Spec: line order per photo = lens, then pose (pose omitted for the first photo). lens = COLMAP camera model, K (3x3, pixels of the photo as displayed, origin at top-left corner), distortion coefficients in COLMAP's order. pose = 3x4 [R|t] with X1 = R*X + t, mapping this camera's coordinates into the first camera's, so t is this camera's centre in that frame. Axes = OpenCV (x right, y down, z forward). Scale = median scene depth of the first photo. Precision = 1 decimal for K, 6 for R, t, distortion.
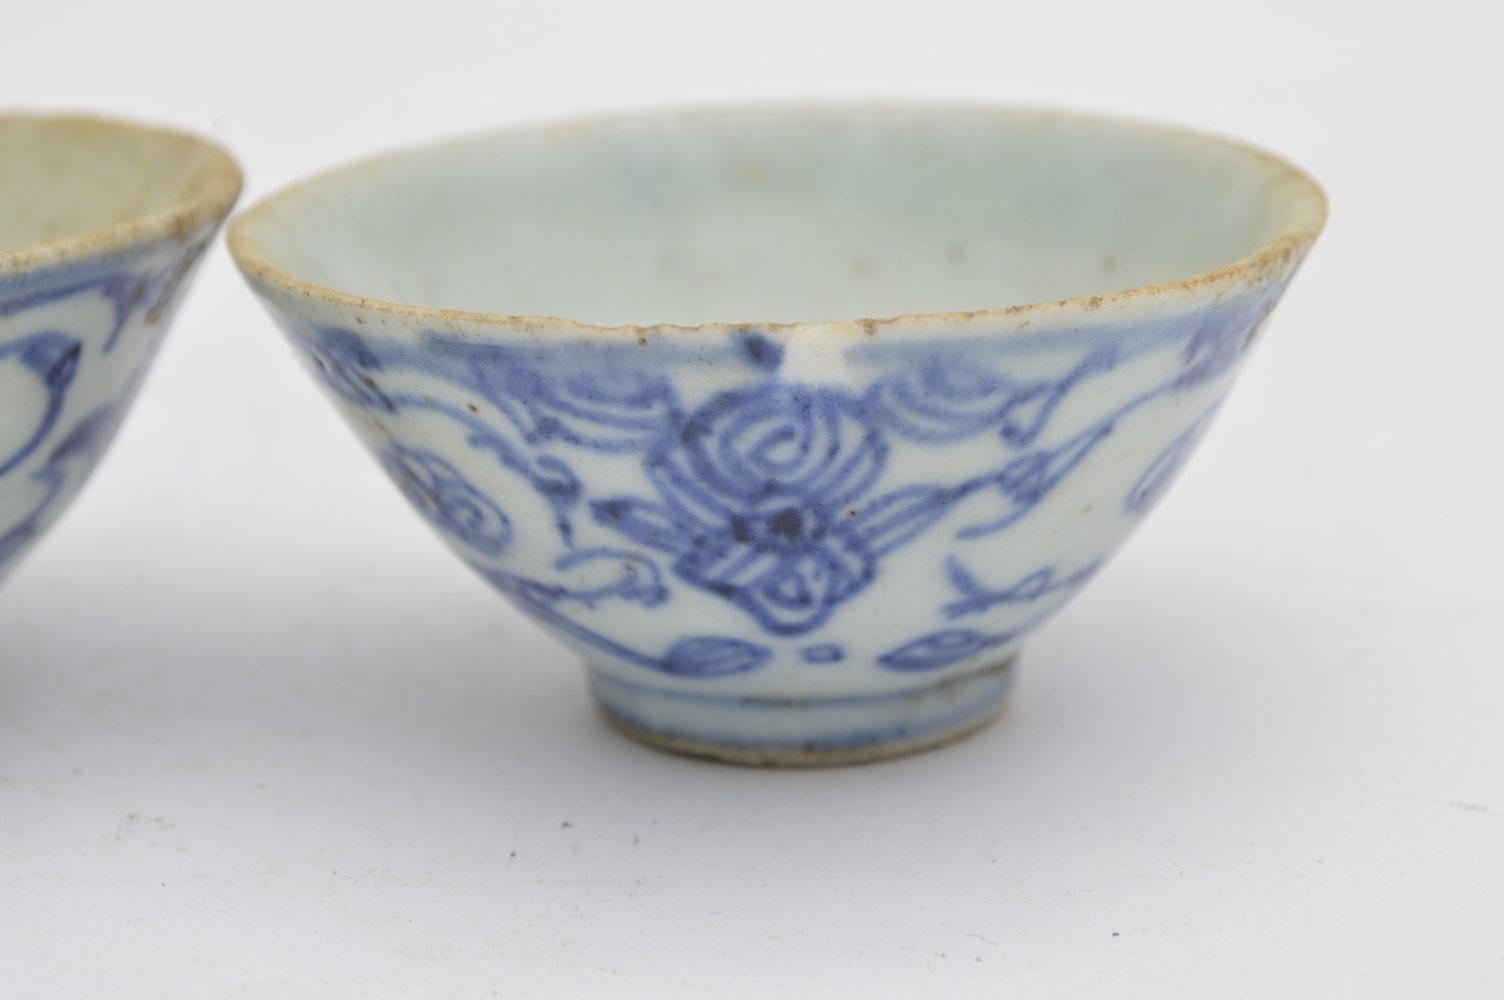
lens RADIAL K [[3237.2, 0, 752.0], [0, 3237.2, 500.0], [0, 0, 1]] dist [0.079444, 0.208140]
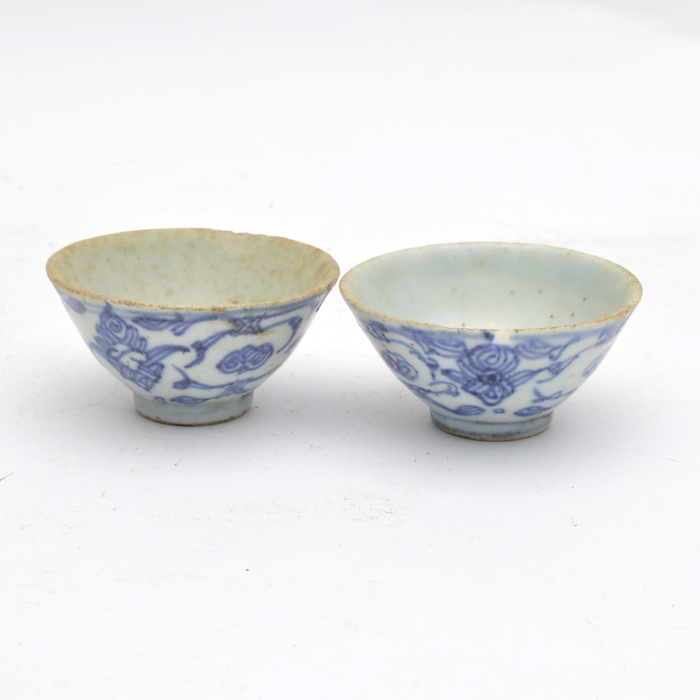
lens RADIAL K [[1926.6, 0, 350.0], [0, 1926.6, 350.0], [0, 0, 1]] dist [-0.022286, -0.309404]
pose [[0.998363, 0.043116, -0.037572, -0.072943], [-0.041664, 0.998386, 0.038599, -0.106430], [0.039175, -0.036971, 0.998548, -1.282019]]
